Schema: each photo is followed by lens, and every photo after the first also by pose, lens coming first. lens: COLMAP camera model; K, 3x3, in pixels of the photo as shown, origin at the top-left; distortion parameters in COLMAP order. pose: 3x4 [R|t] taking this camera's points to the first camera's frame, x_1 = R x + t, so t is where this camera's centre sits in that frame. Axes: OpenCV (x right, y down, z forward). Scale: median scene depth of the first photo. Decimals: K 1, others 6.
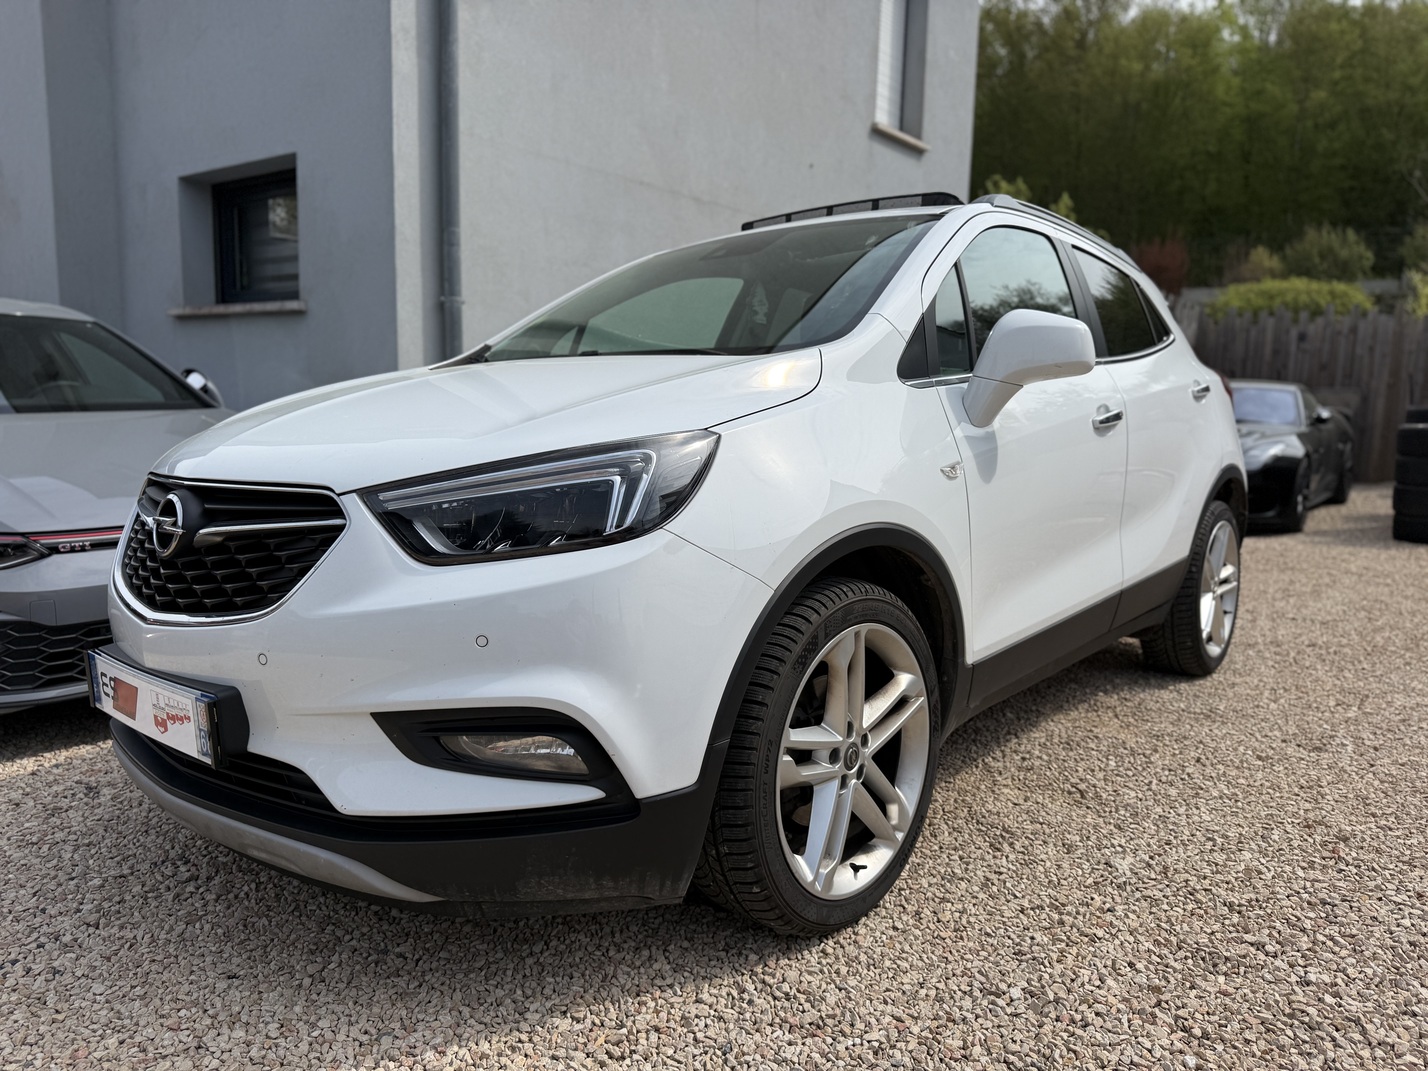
lens RADIAL K [[1021.5, 0, 718.4], [0, 1021.5, 532.9], [0, 0, 1]] dist [0.008977, -0.010853]
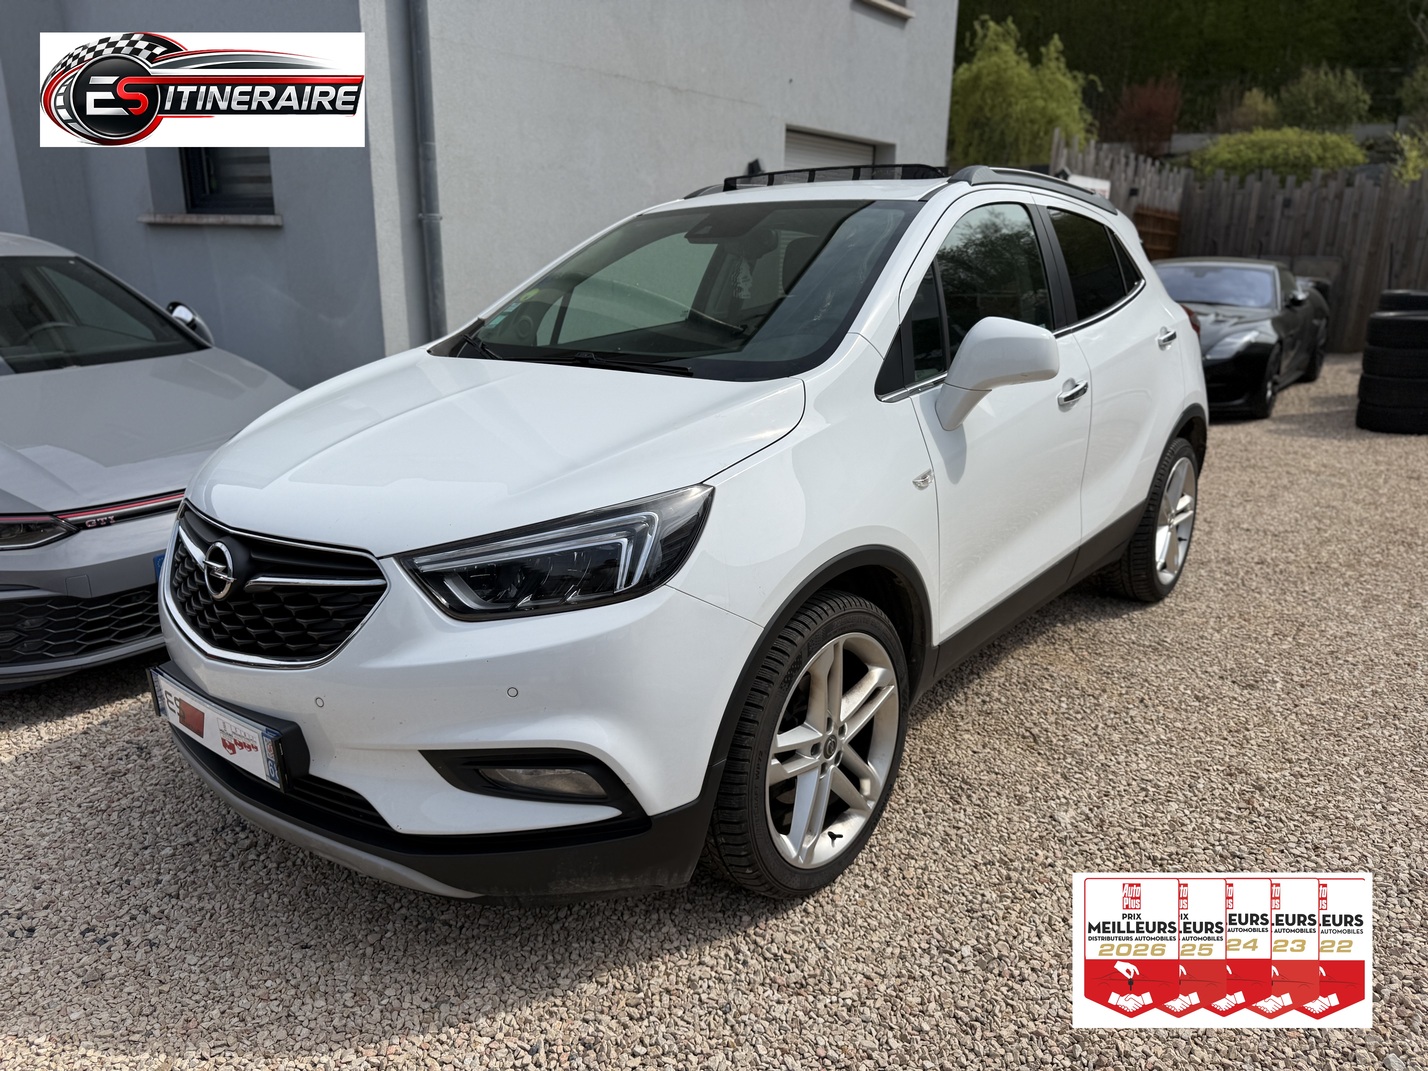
lens RADIAL K [[1021.5, 0, 711.6], [0, 1021.5, 536.0], [0, 0, 1]] dist [0.008977, -0.010853]
pose [[0.999815, -0.012629, 0.014498, -0.015059], [0.010357, 0.989033, 0.147334, -0.171546], [-0.016199, -0.147156, 0.988981, -0.087459]]
